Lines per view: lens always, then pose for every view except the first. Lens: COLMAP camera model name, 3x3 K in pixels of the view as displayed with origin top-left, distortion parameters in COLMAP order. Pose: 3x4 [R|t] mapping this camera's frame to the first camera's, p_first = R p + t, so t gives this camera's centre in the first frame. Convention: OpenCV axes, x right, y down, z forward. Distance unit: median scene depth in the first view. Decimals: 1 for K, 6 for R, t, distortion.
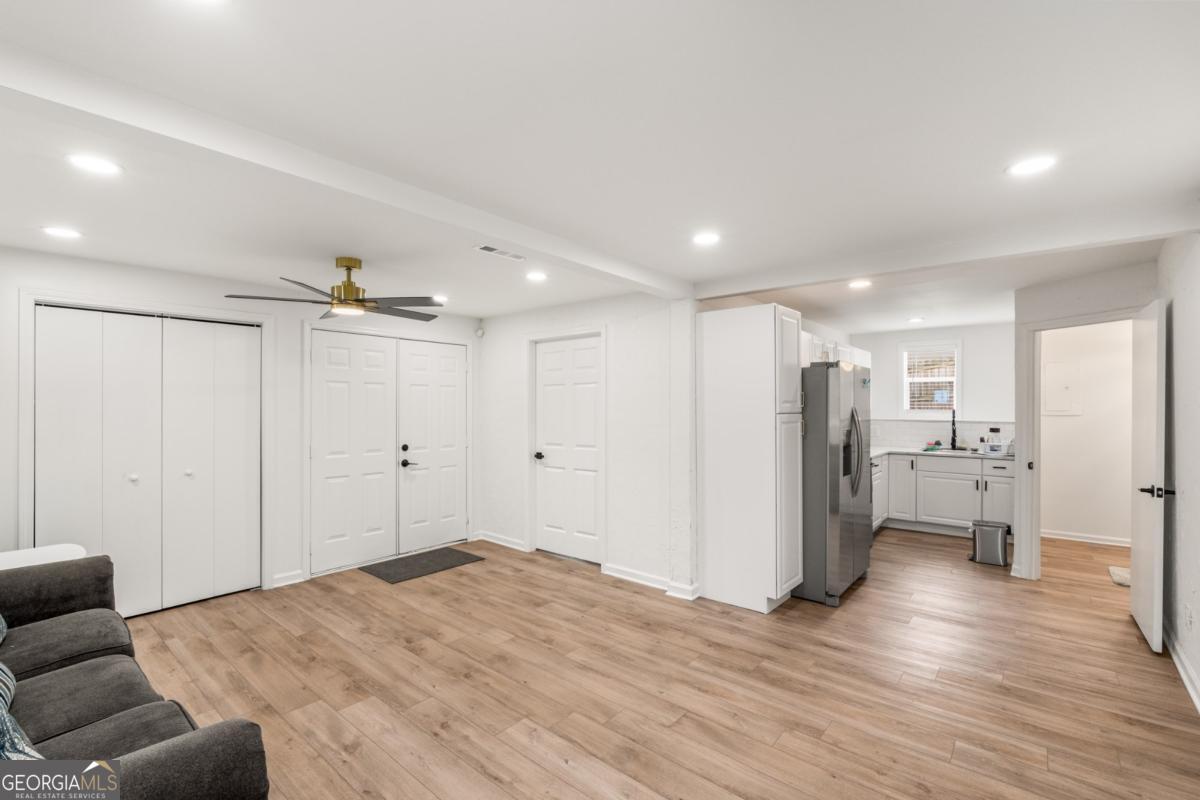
lens RADIAL K [[529.4, 0, 595.5], [0, 529.4, 398.1], [0, 0, 1]] dist [-0.001726, 0.000132]
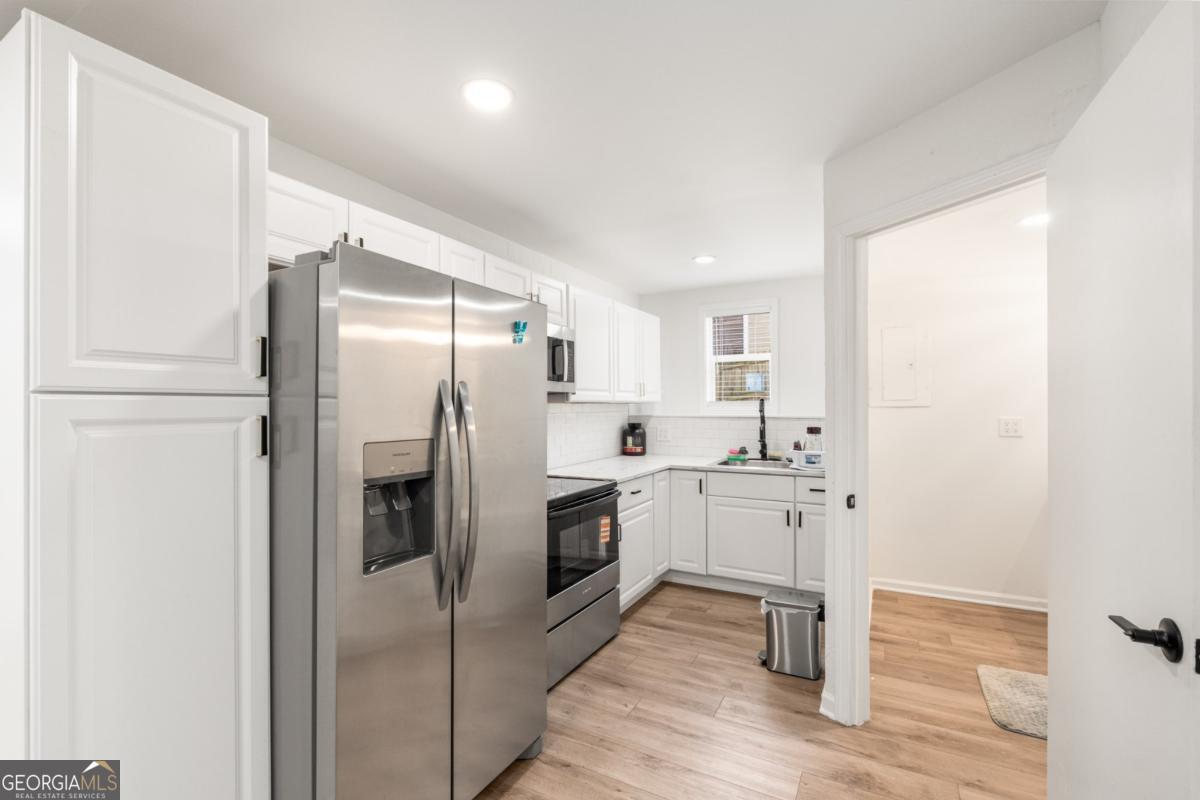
lens RADIAL K [[529.4, 0, 595.5], [0, 529.4, 398.1], [0, 0, 1]] dist [-0.001726, 0.000132]
pose [[0.981918, -0.001943, 0.189298, 0.510278], [0.002416, 0.999995, -0.002269, 0.030376], [-0.189292, 0.002685, 0.981917, 0.574640]]
